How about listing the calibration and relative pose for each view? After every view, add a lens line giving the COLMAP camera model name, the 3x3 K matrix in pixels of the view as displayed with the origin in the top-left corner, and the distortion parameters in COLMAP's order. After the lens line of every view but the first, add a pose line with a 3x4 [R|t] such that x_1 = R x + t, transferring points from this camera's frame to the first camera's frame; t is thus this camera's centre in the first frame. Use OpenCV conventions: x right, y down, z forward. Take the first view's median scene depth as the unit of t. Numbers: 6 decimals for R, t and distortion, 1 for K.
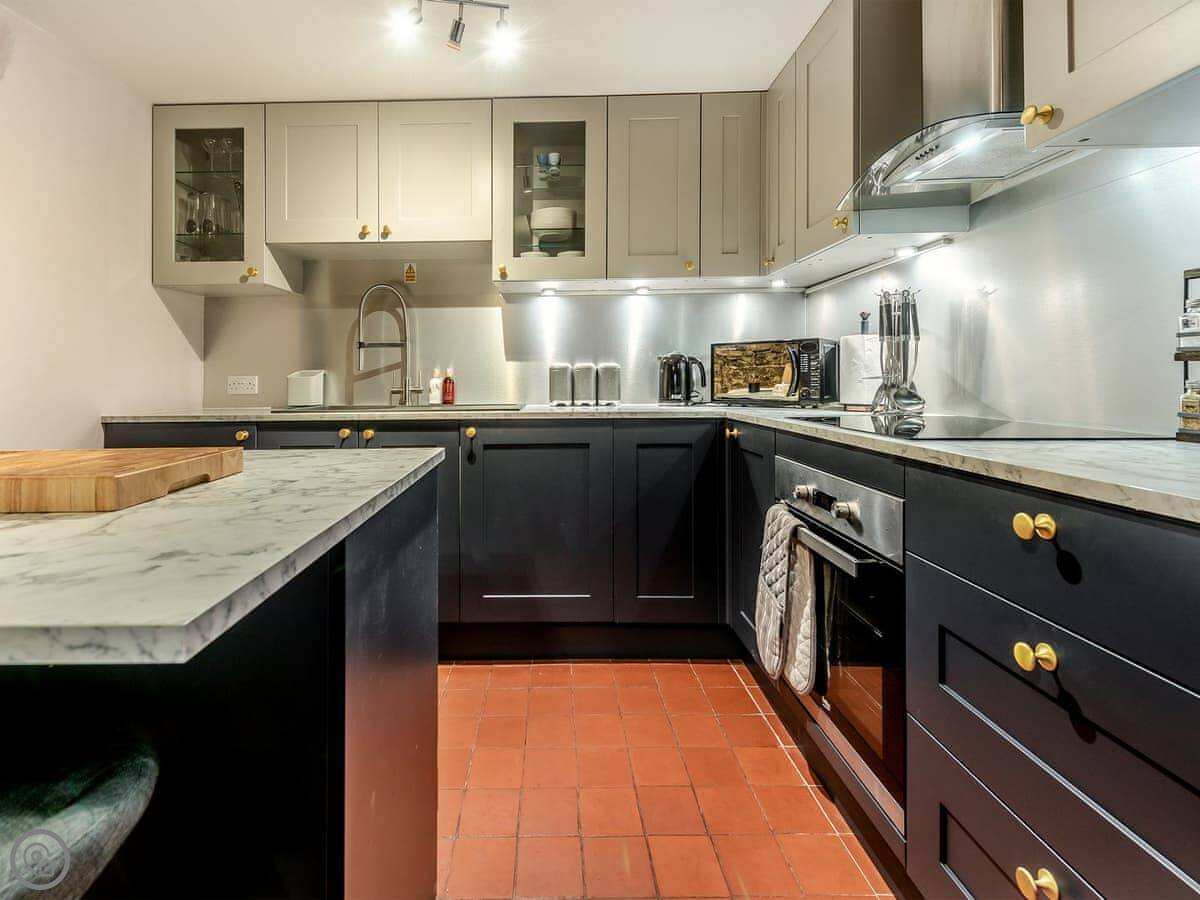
lens RADIAL K [[532.9, 0, 547.6], [0, 532.9, 379.5], [0, 0, 1]] dist [0.000111, -0.000237]
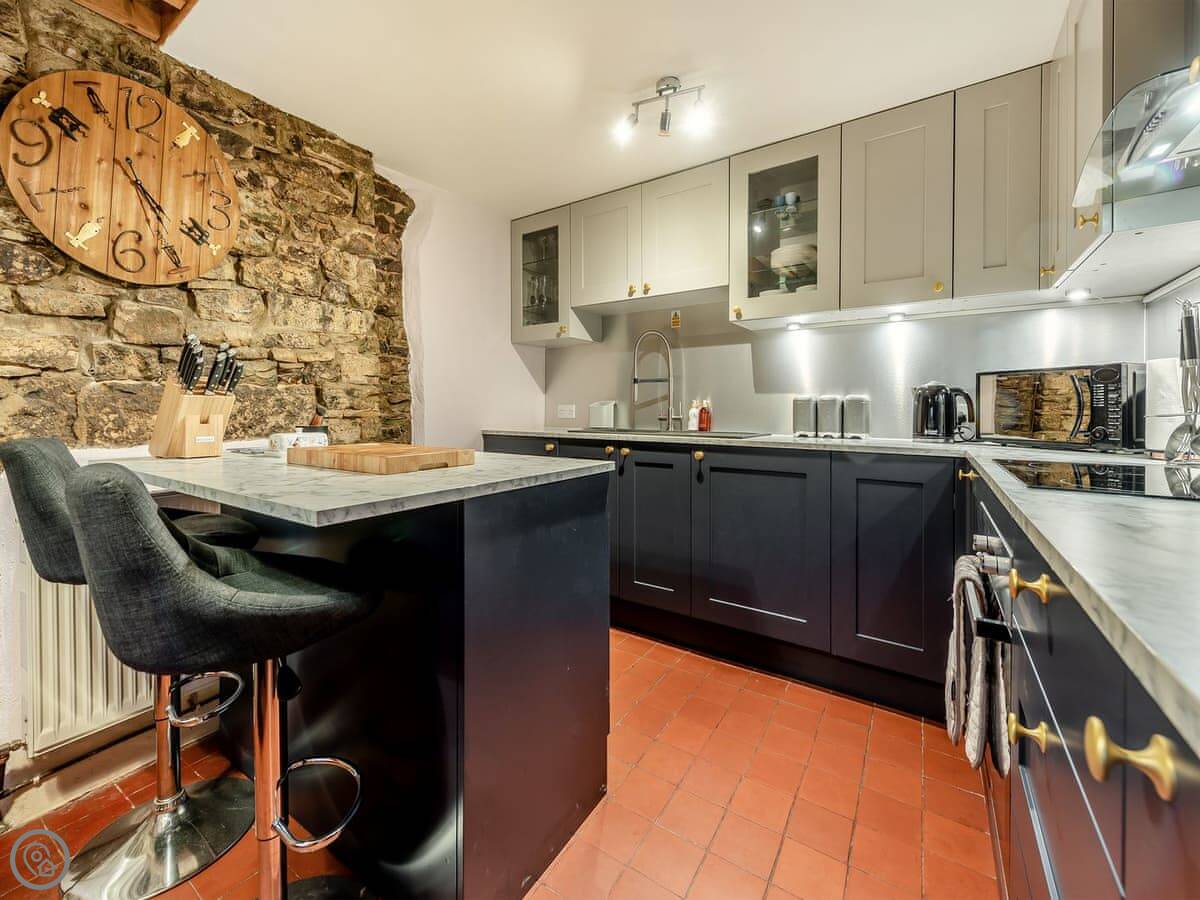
lens RADIAL K [[495.8, 0, 605.2], [0, 495.8, 418.0], [0, 0, 1]] dist [-0.000037, -0.000812]
pose [[0.833974, 0.024293, -0.551269, 0.250299], [-0.014261, 0.999646, 0.022478, -0.003103], [0.551620, -0.010884, 0.834025, -0.009116]]
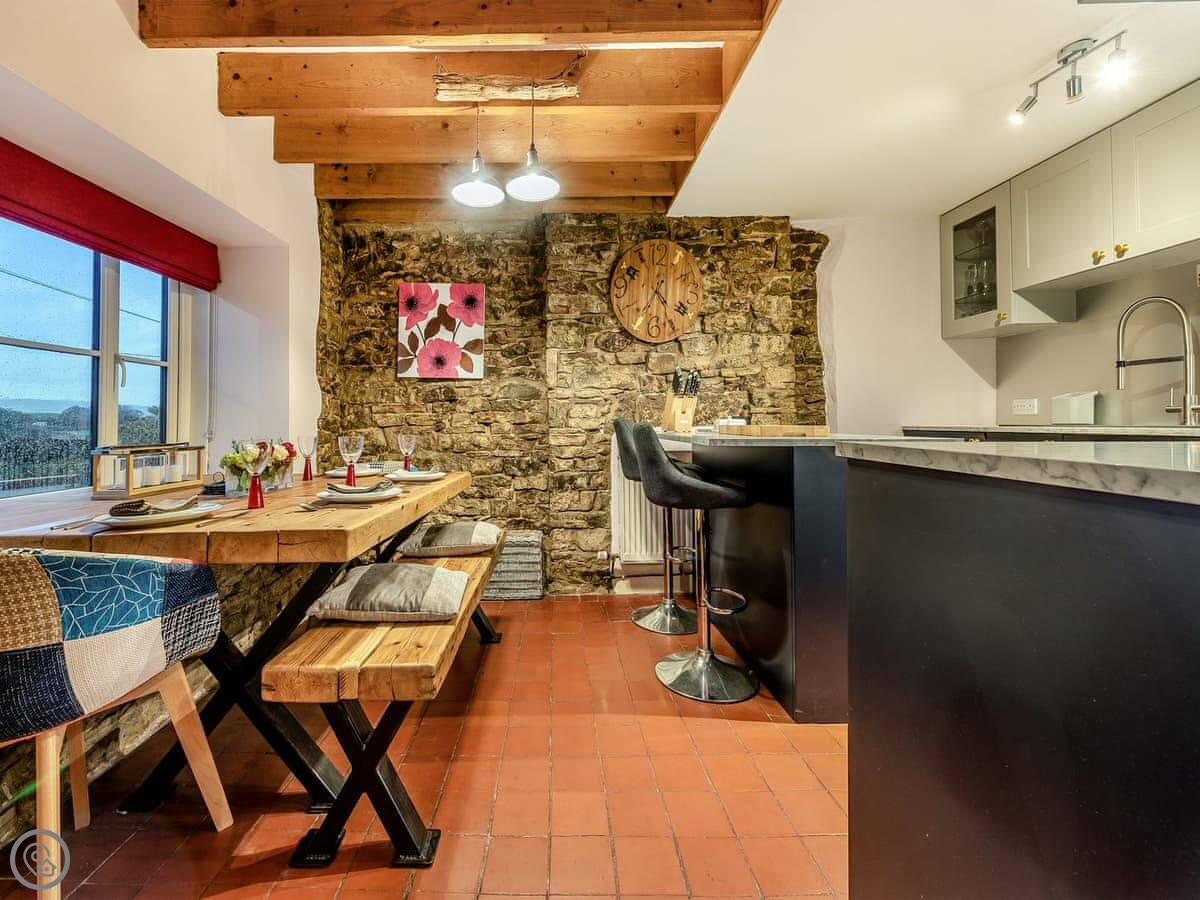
lens RADIAL K [[491.5, 0, 548.6], [0, 491.5, 413.7], [0, 0, 1]] dist [0.010345, -0.000217]
pose [[-0.002356, -0.003525, -0.999991, 0.629389], [0.006380, 0.999973, -0.003540, 0.026623], [0.999977, -0.006388, -0.002333, -0.078313]]
